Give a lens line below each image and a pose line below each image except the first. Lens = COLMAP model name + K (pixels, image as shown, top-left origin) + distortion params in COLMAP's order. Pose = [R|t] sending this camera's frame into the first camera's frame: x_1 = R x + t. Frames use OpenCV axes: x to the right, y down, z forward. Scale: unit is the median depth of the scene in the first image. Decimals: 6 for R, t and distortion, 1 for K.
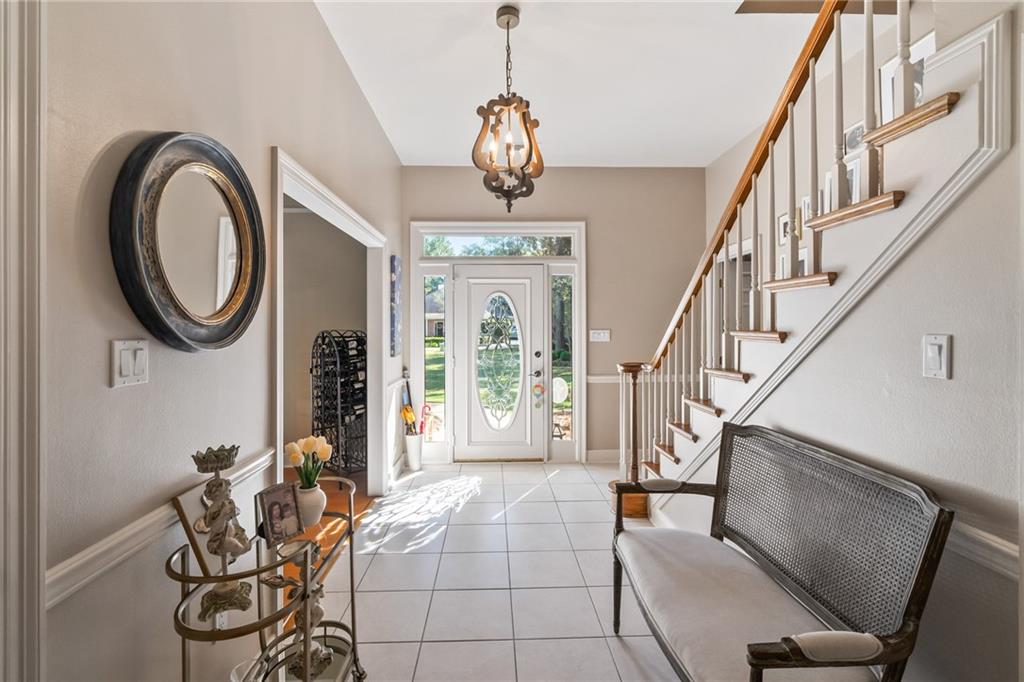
lens RADIAL K [[467.4, 0, 509.4], [0, 467.4, 329.8], [0, 0, 1]] dist [-0.003370, 0.000035]
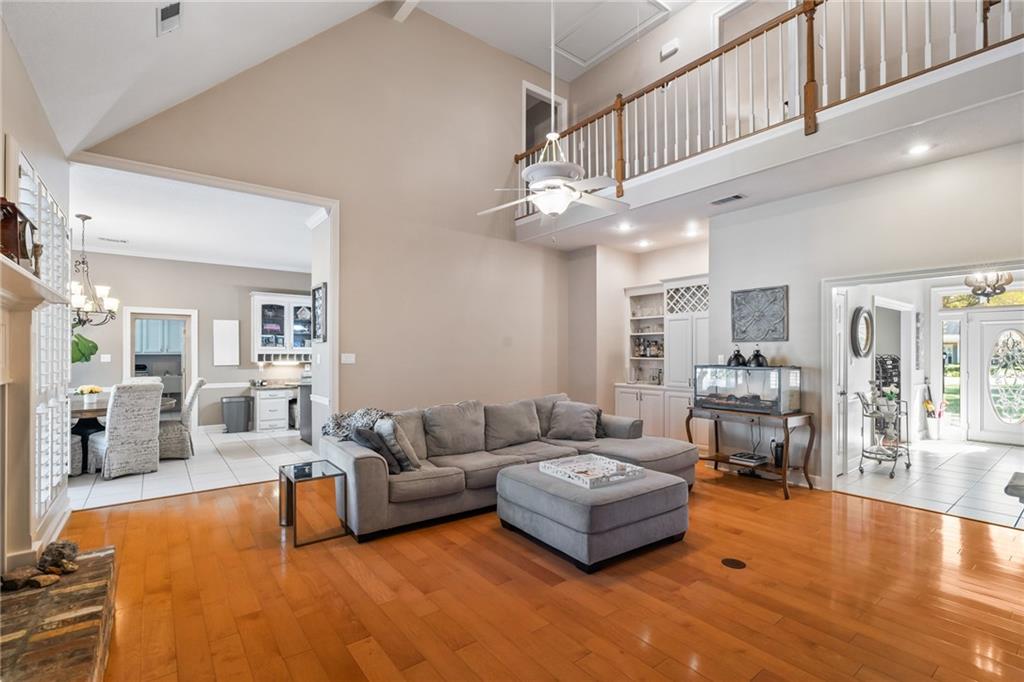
lens RADIAL K [[467.4, 0, 506.4], [0, 467.4, 348.4], [0, 0, 1]] dist [-0.003370, 0.000035]
pose [[0.582899, -0.000036, -0.812544, 0.270148], [-0.011612, 0.999898, -0.008374, 0.009260], [0.812461, 0.014317, 0.582839, -1.263942]]
